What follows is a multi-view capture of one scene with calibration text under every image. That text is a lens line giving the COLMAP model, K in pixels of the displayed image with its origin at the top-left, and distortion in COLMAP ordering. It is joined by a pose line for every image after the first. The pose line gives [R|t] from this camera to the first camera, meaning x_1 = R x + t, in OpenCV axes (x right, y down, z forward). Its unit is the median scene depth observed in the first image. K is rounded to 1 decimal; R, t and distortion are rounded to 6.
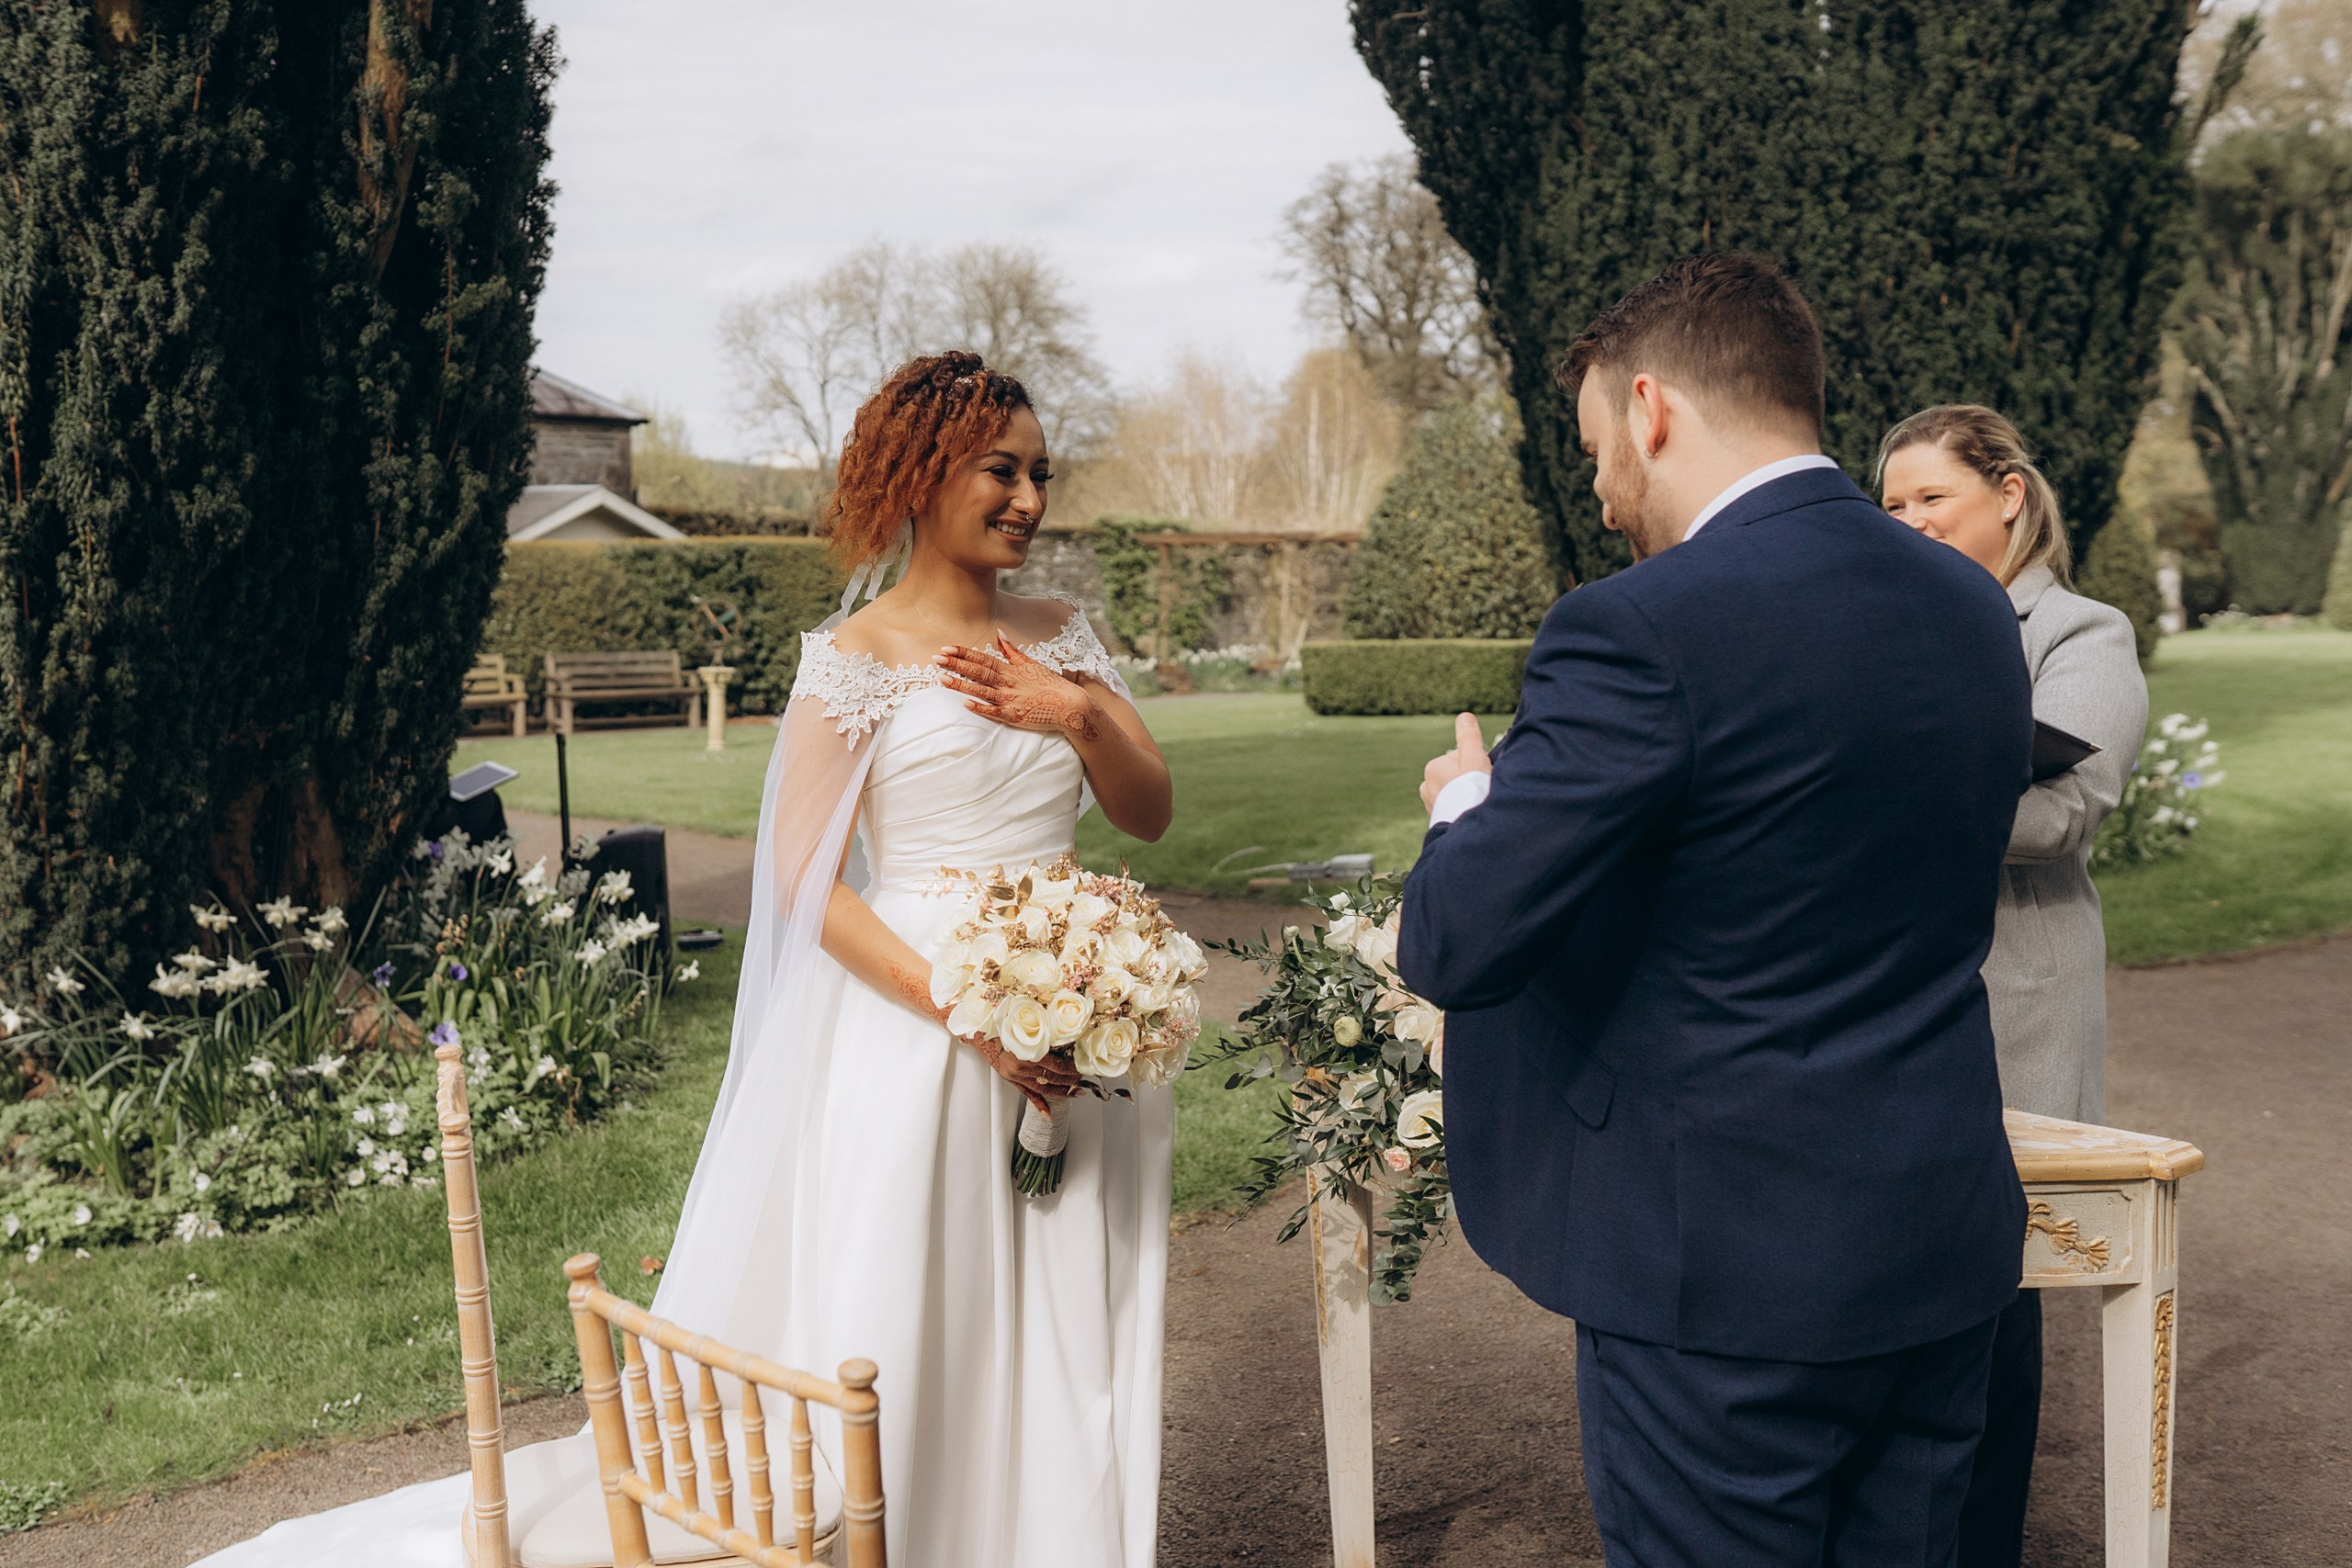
lens RADIAL K [[2449.0, 0, 1158.5], [0, 2449.0, 750.7], [0, 0, 1]] dist [0.016418, 0.000800]
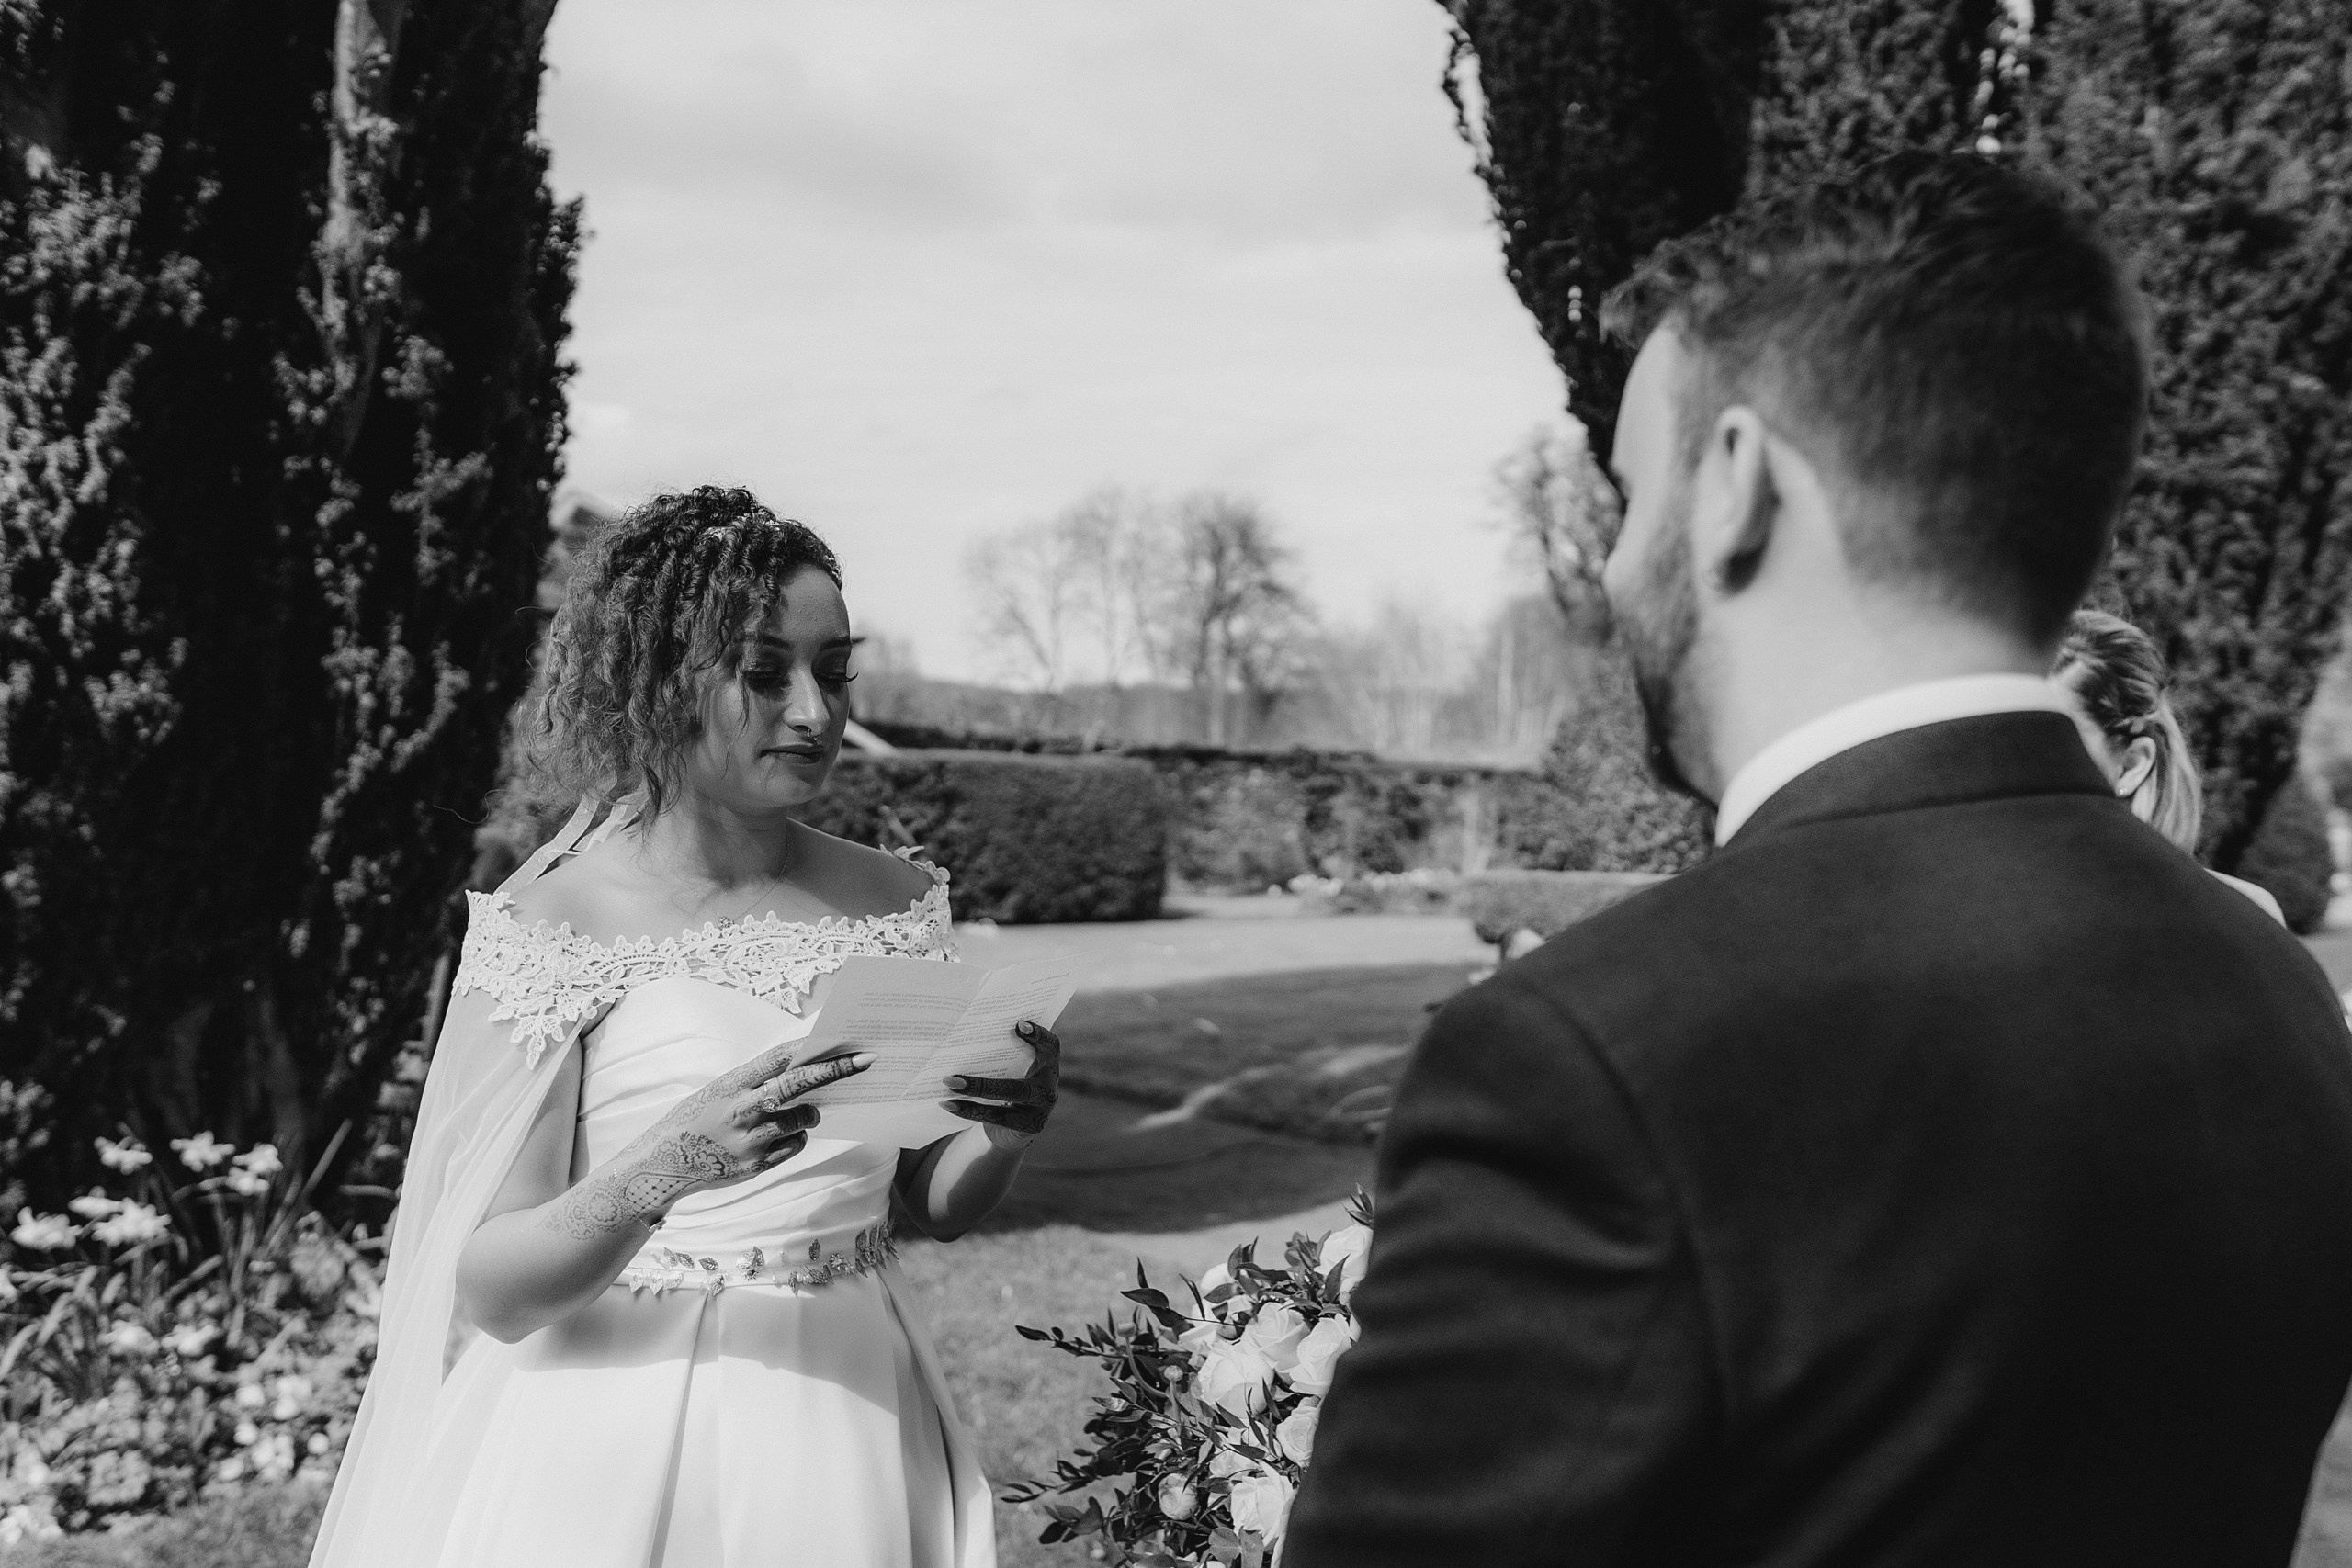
lens RADIAL K [[2288.2, 0, 1239.4], [0, 2288.2, 786.0], [0, 0, 1]] dist [0.020779, -0.027896]
pose [[0.997814, 0.033665, -0.056863, 0.058296], [-0.037910, 0.996440, -0.075300, -0.016606], [0.054126, 0.077291, 0.995538, 0.166340]]
